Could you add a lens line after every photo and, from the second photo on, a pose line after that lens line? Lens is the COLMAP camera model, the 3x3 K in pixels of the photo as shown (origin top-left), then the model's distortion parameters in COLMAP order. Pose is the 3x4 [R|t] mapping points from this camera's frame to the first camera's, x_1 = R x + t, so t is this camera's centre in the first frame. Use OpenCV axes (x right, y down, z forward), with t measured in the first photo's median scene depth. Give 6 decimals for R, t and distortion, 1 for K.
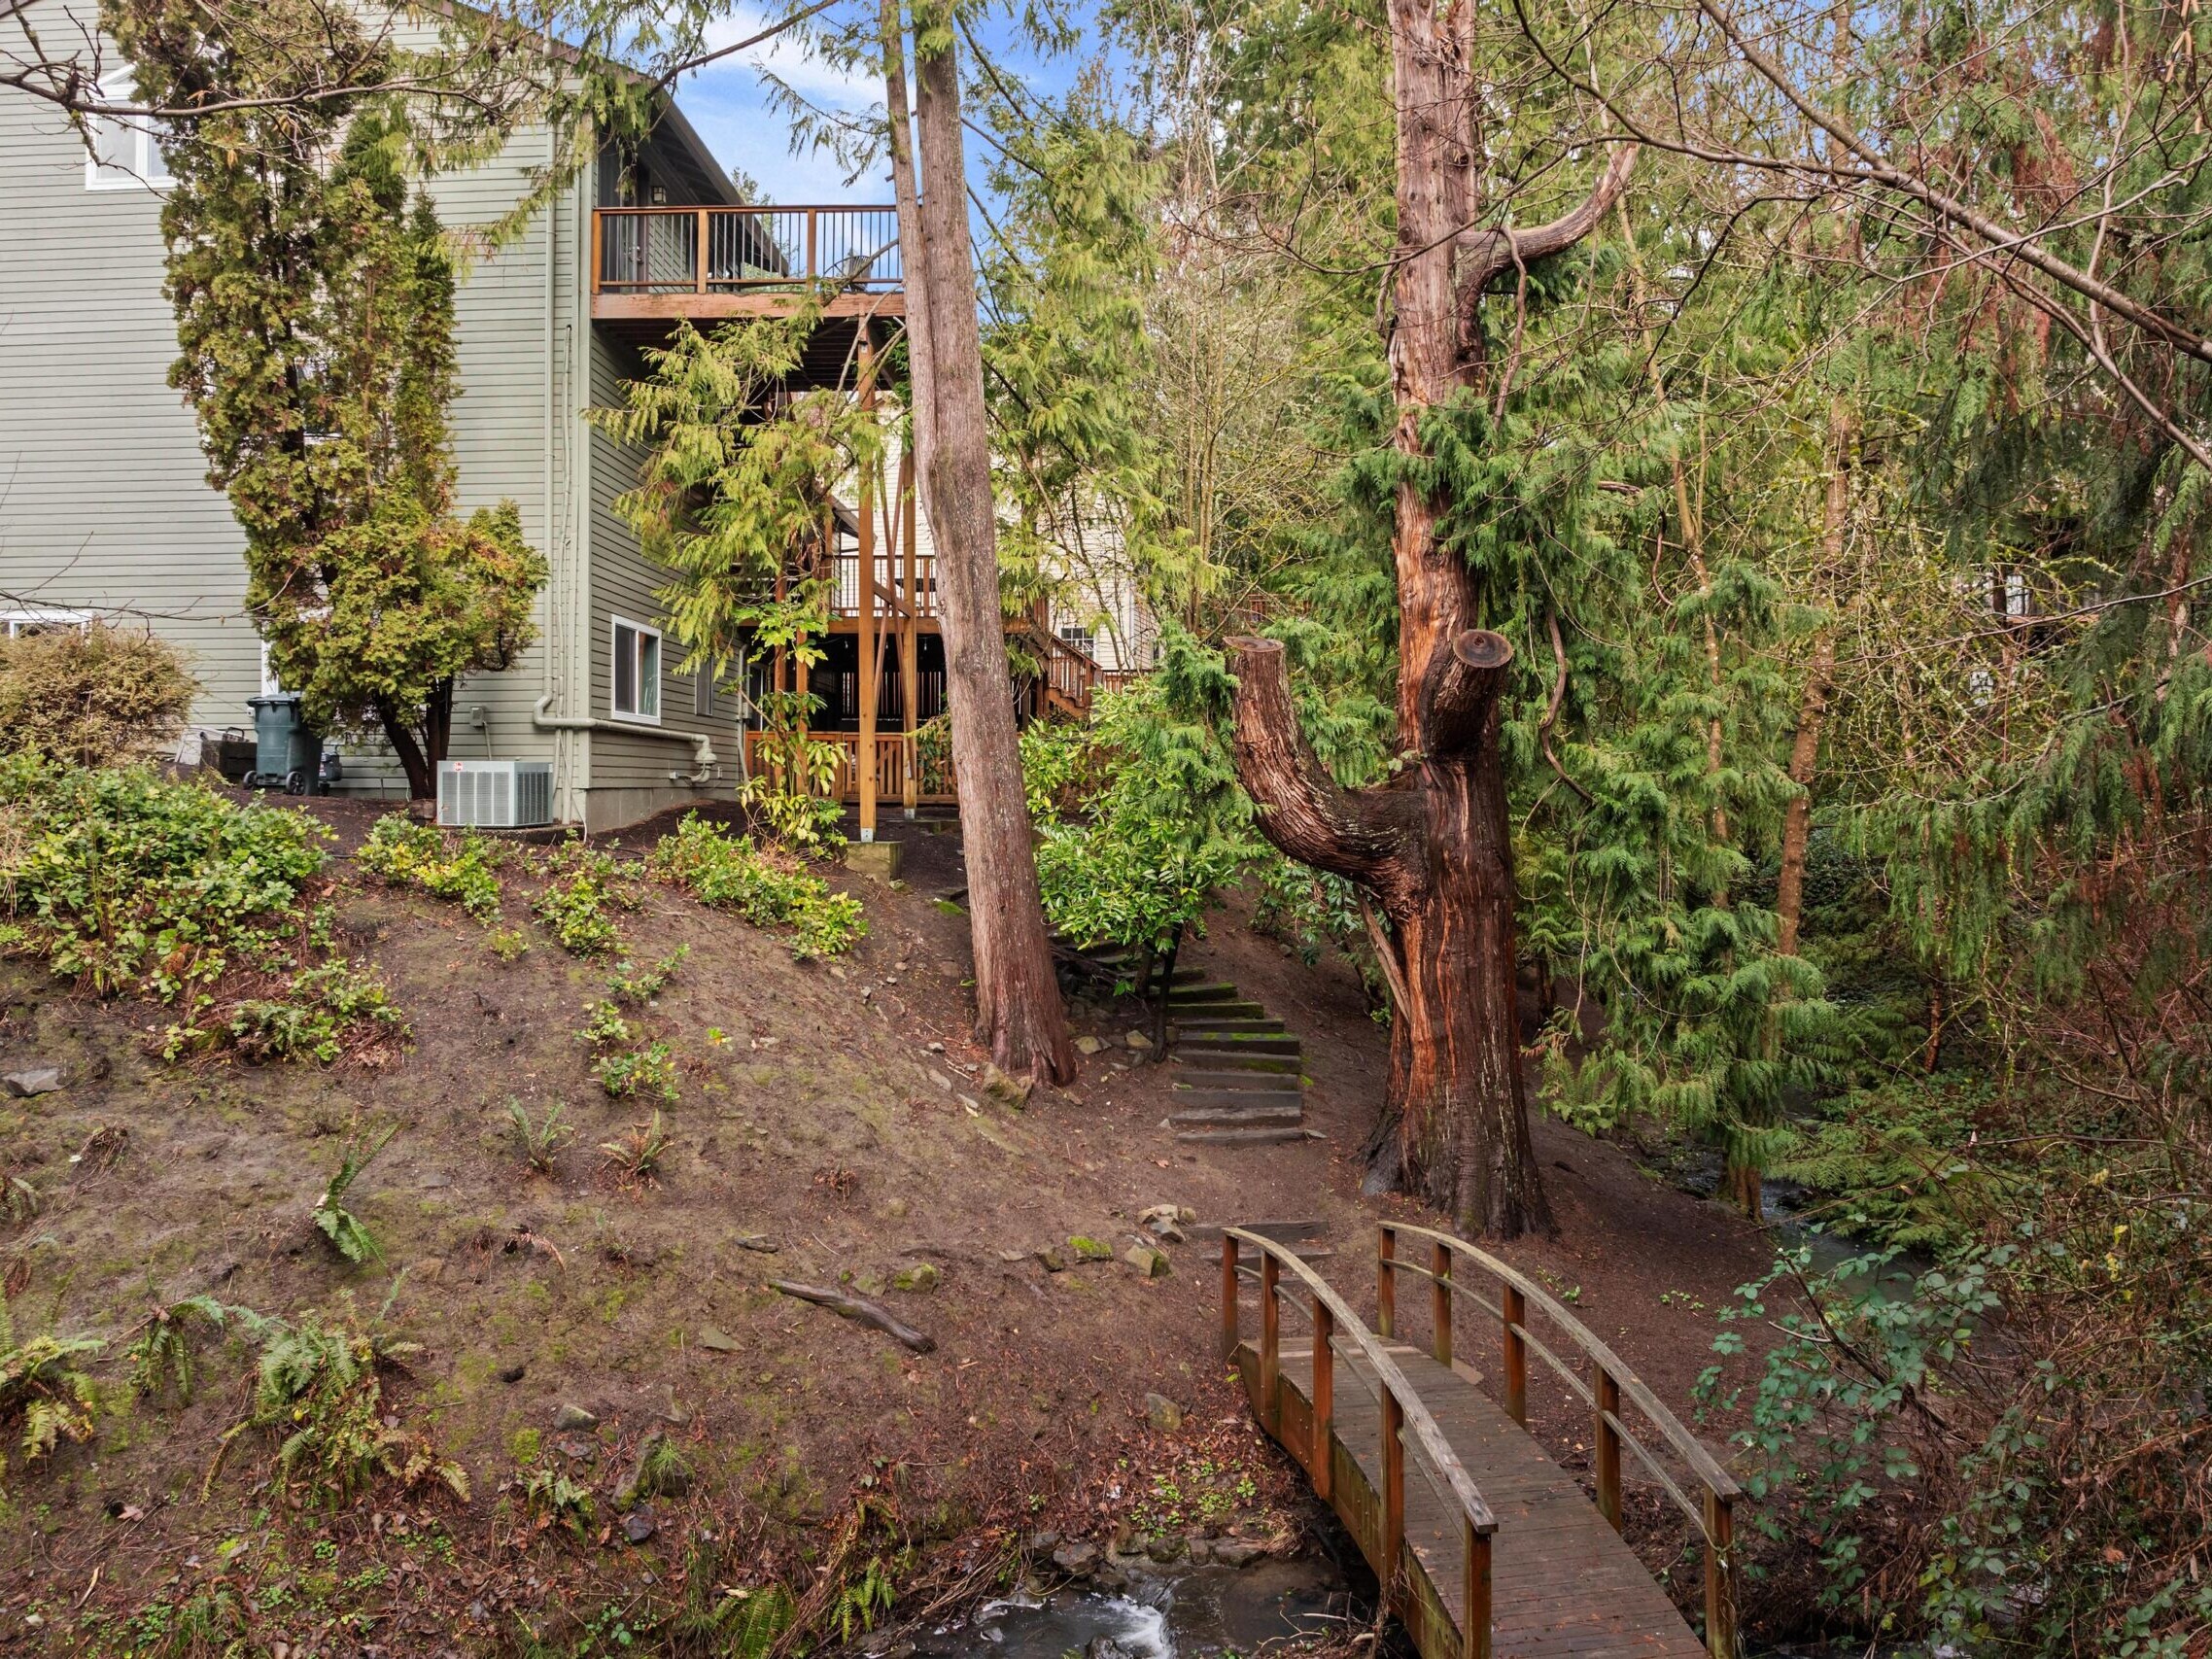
lens RADIAL K [[1644.9, 0, 1076.8], [0, 1644.9, 742.6], [0, 0, 1]] dist [-0.014752, -0.027765]
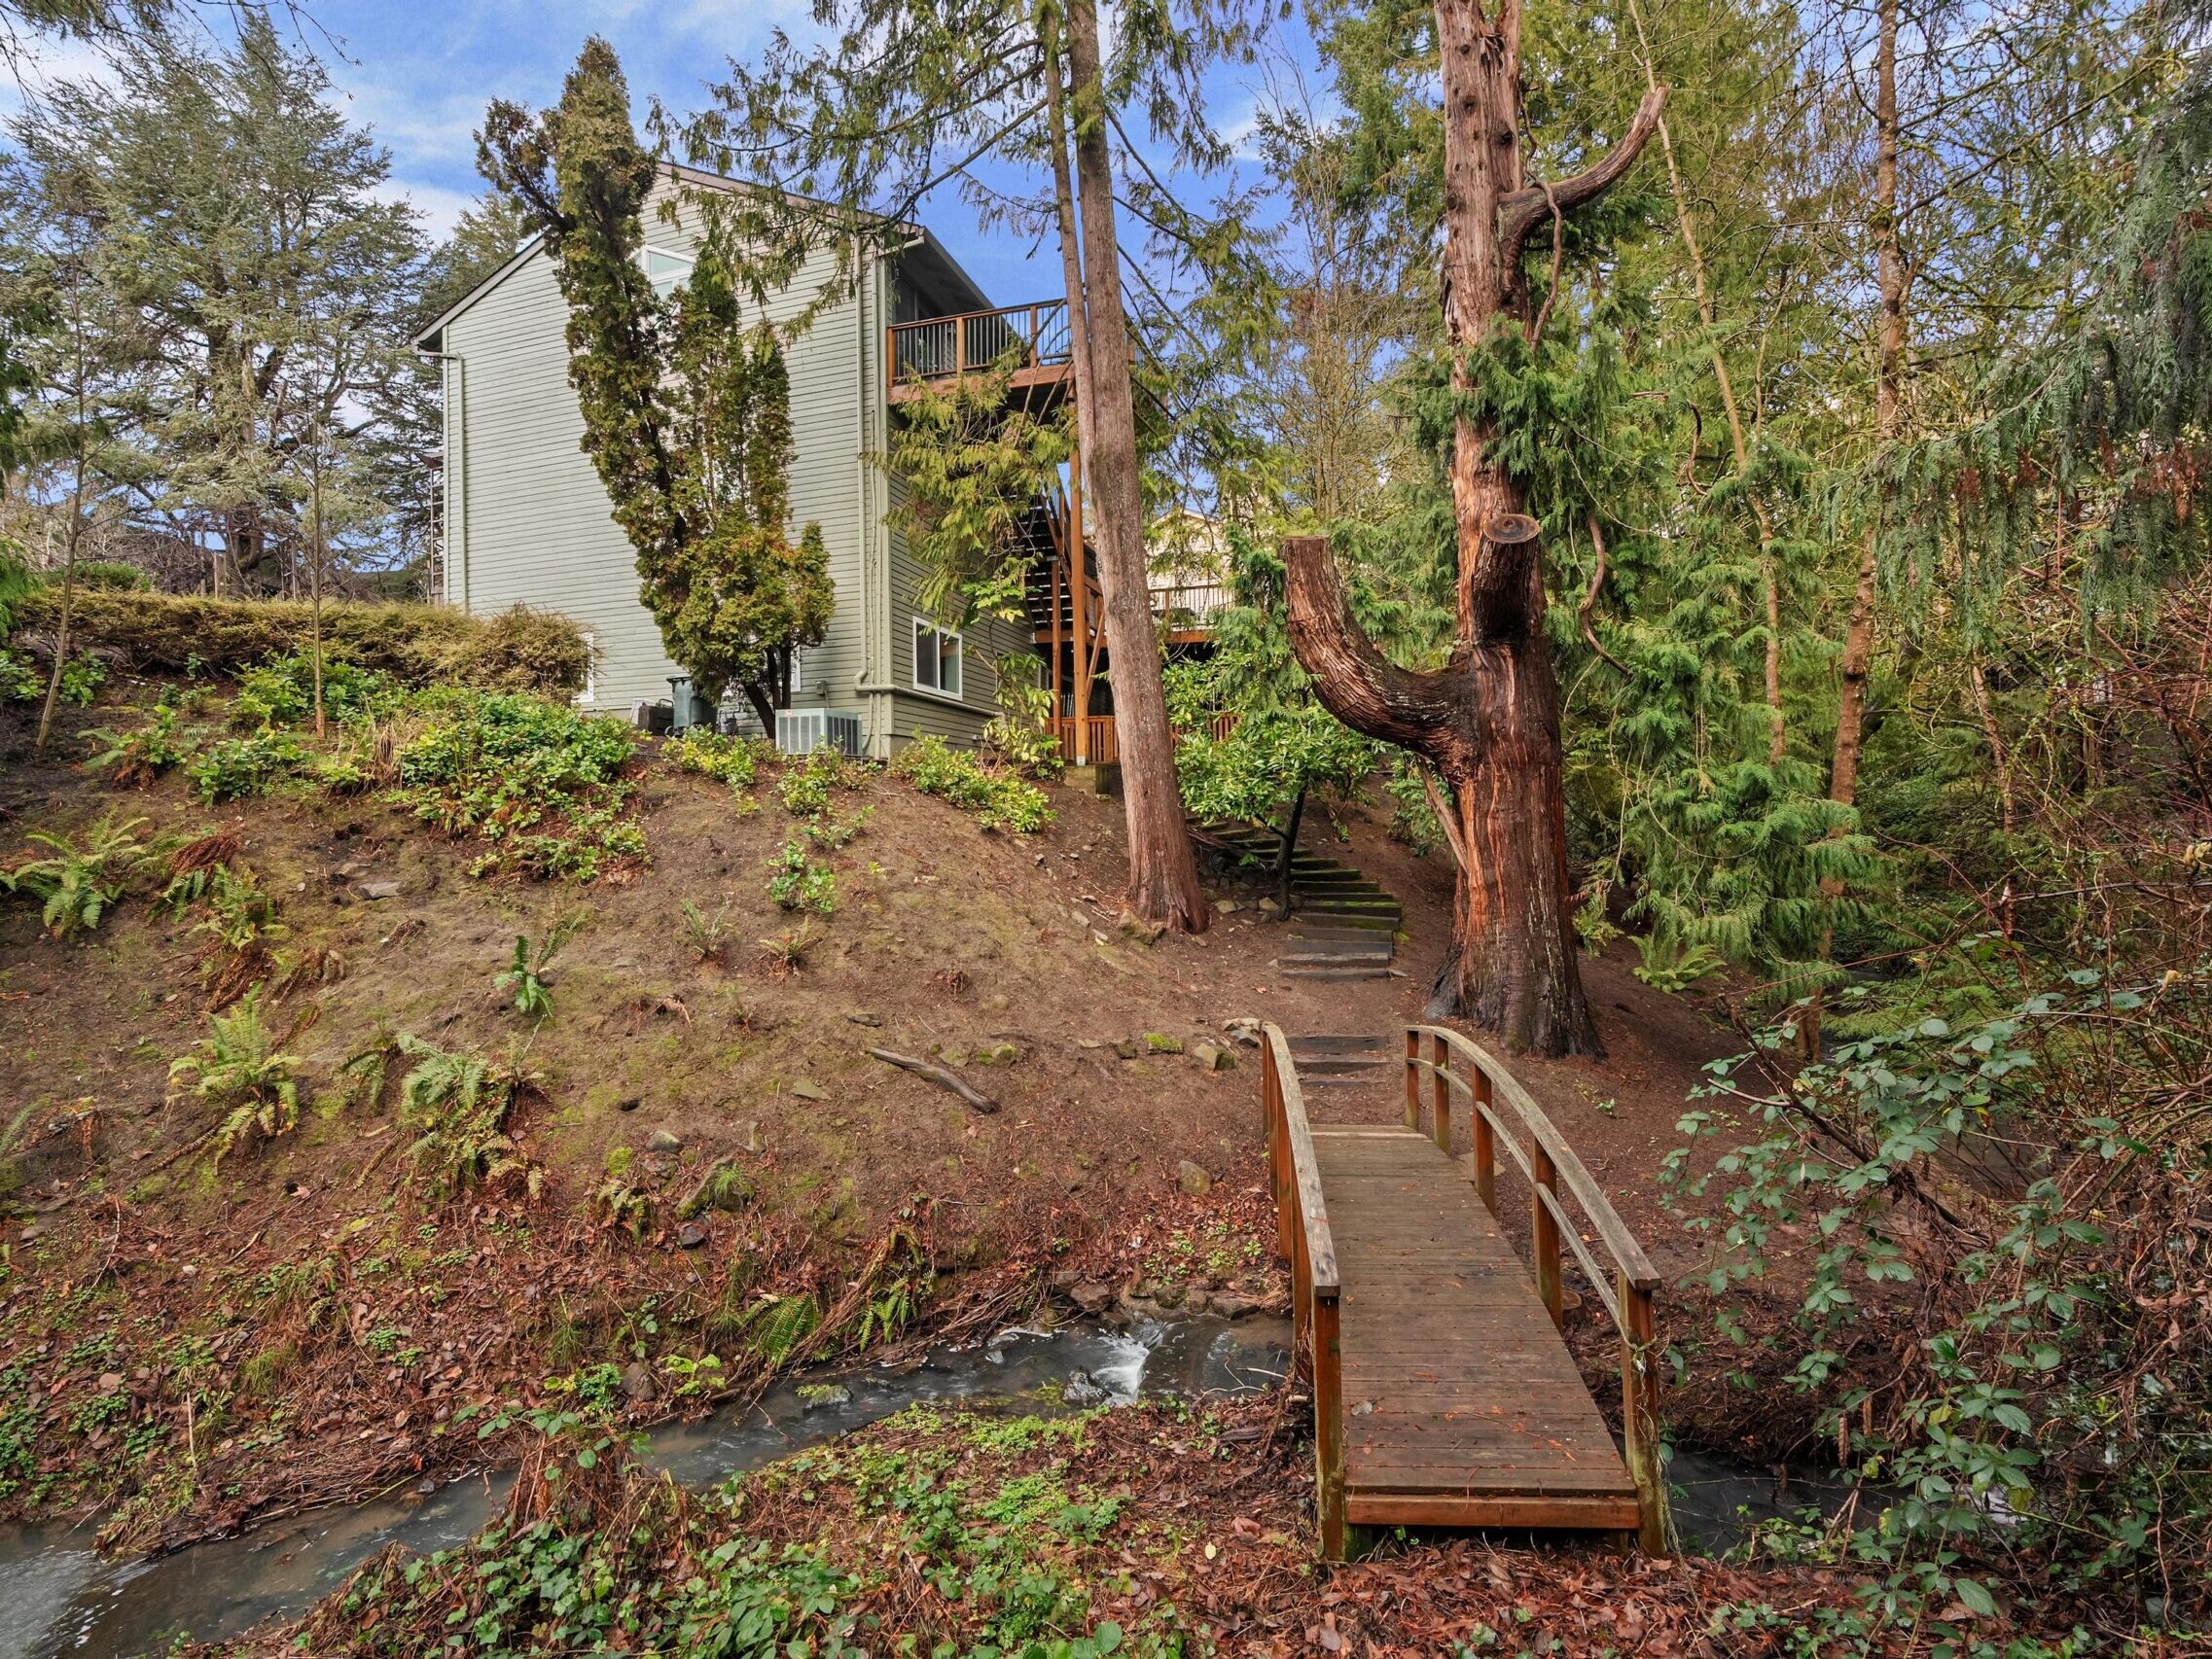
lens RADIAL K [[1010.2, 0, 1156.8], [0, 1010.2, 820.0], [0, 0, 1]] dist [-0.008225, 0.002134]
pose [[0.972425, -0.019409, -0.232407, 0.159708], [0.022507, 0.999690, 0.010687, 0.123252], [0.232127, -0.015623, 0.972560, 0.255646]]
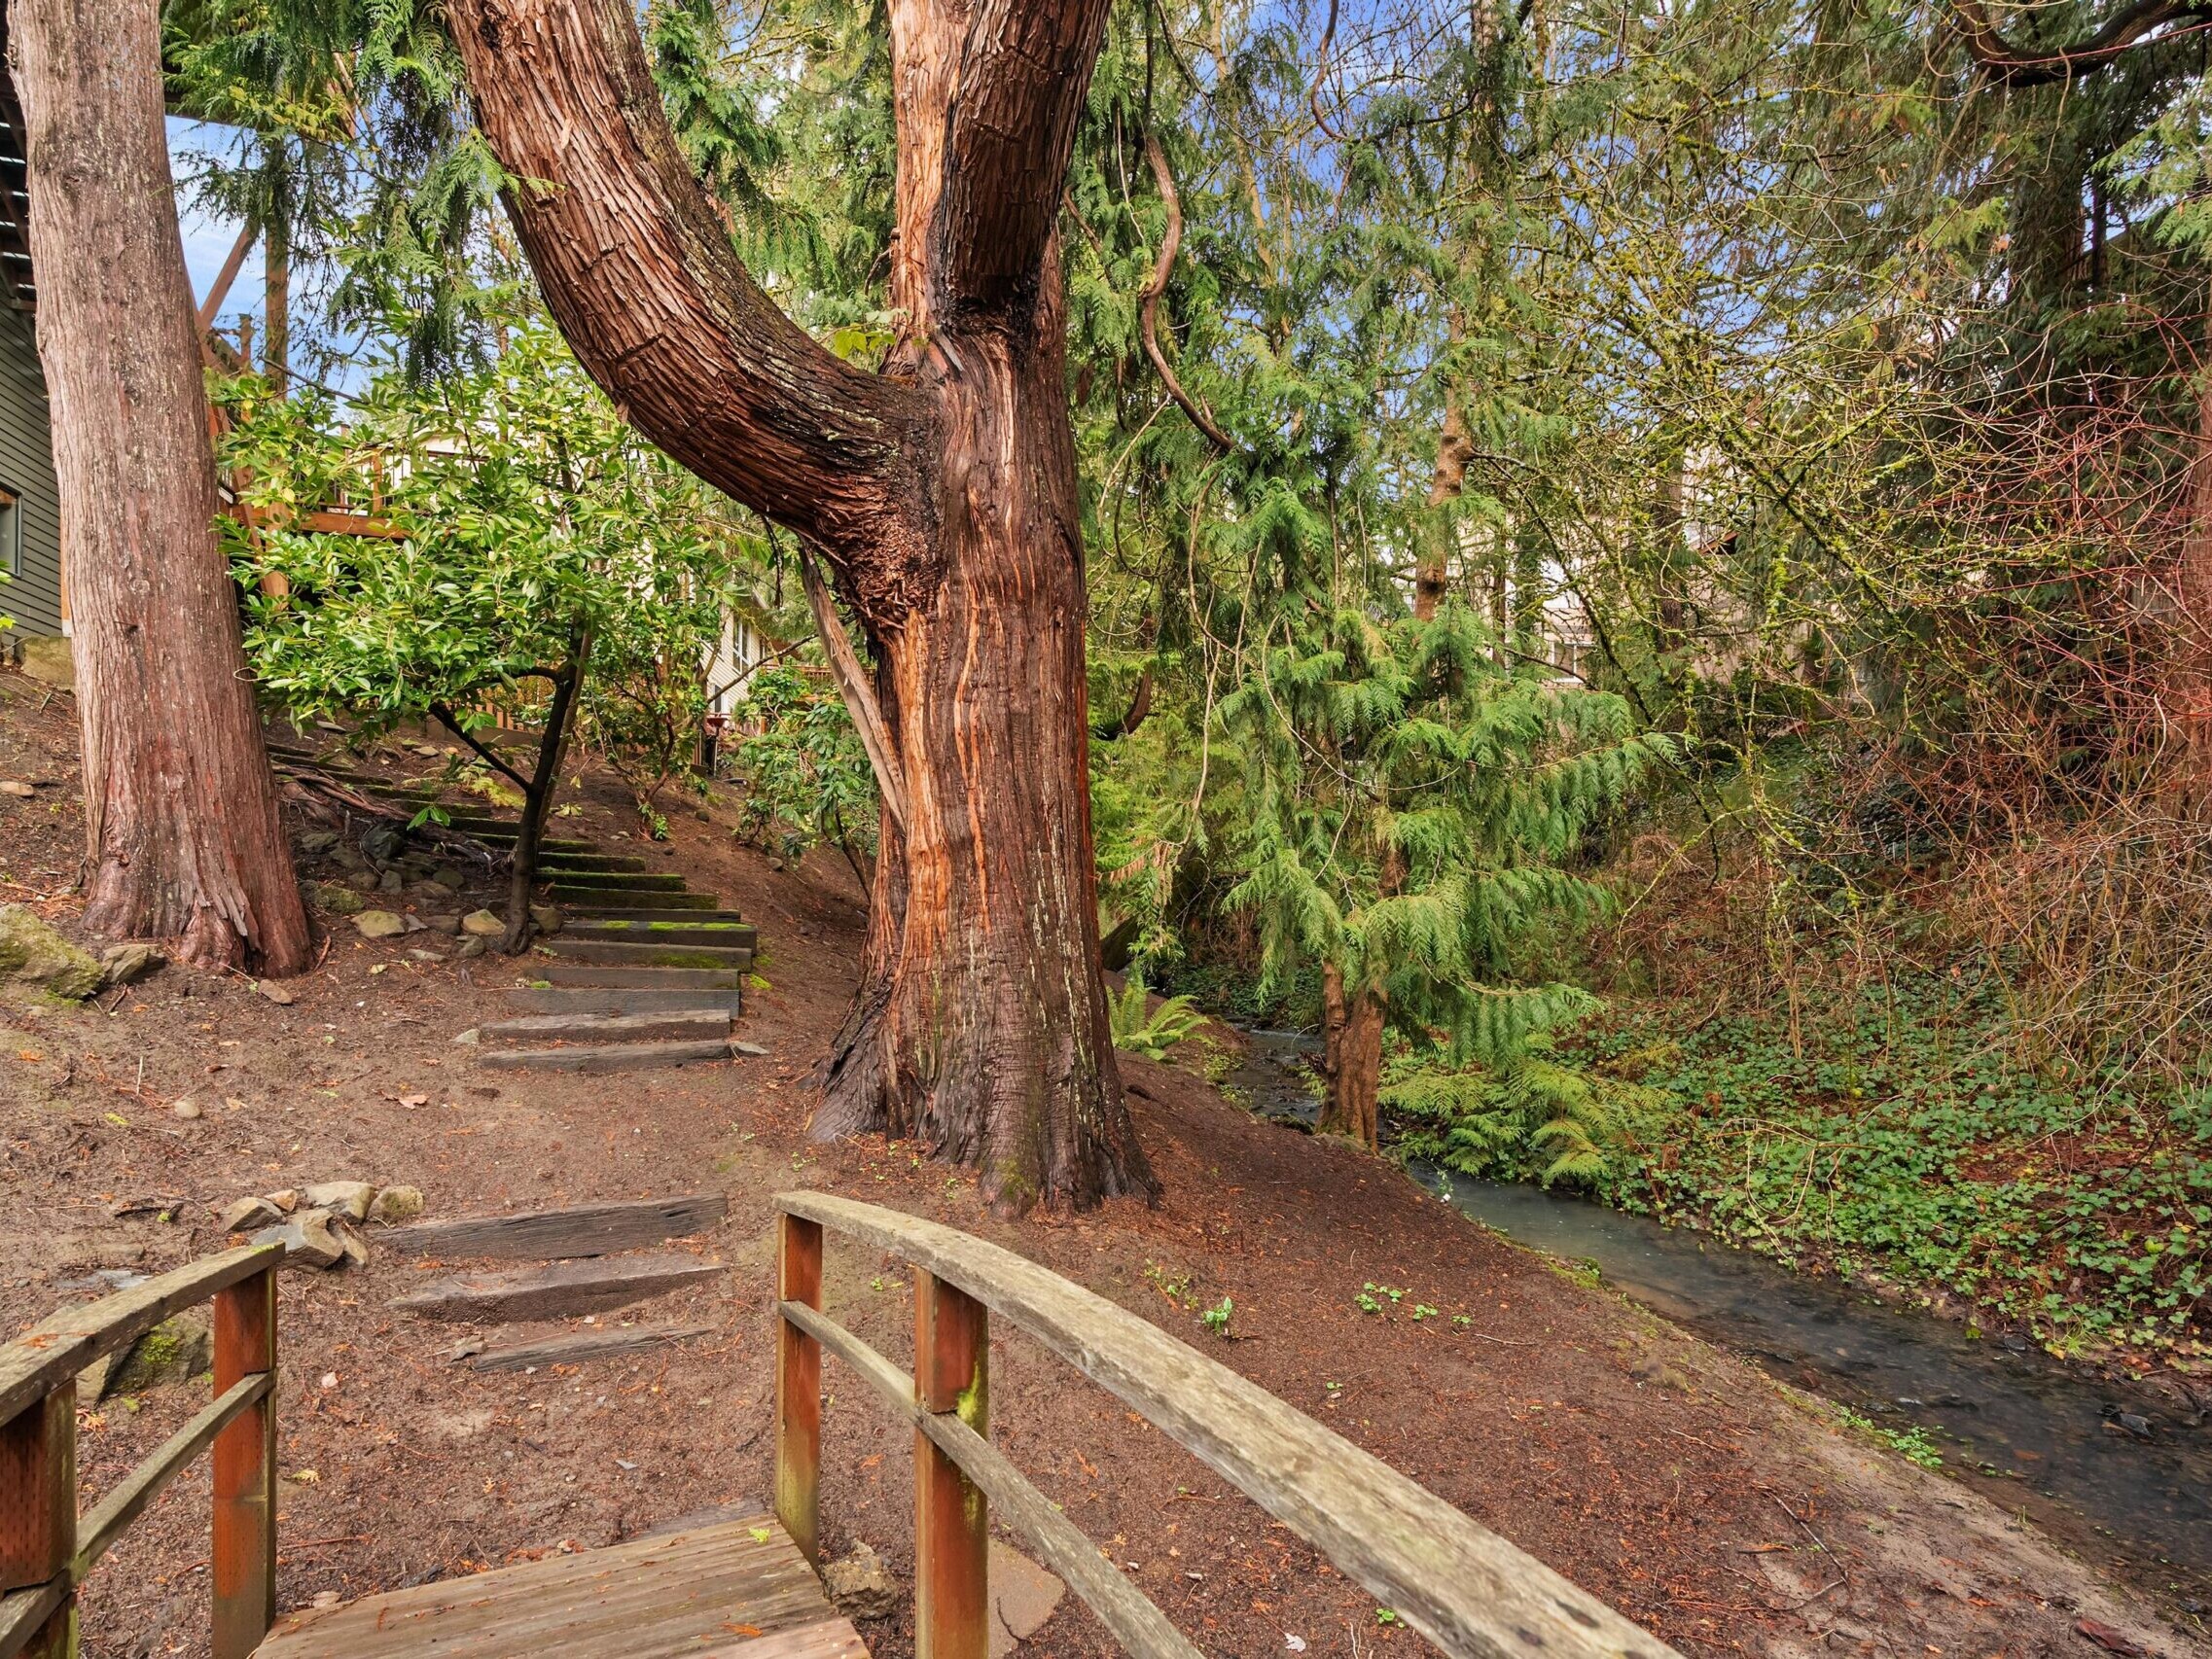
lens RADIAL K [[1010.2, 0, 995.3], [0, 1010.2, 927.9], [0, 0, 1]] dist [-0.008225, 0.002134]
pose [[0.970202, 0.001042, 0.242294, 0.154620], [-0.007431, 0.999648, 0.025460, 0.201344], [-0.242183, -0.026501, 0.969869, 0.684558]]
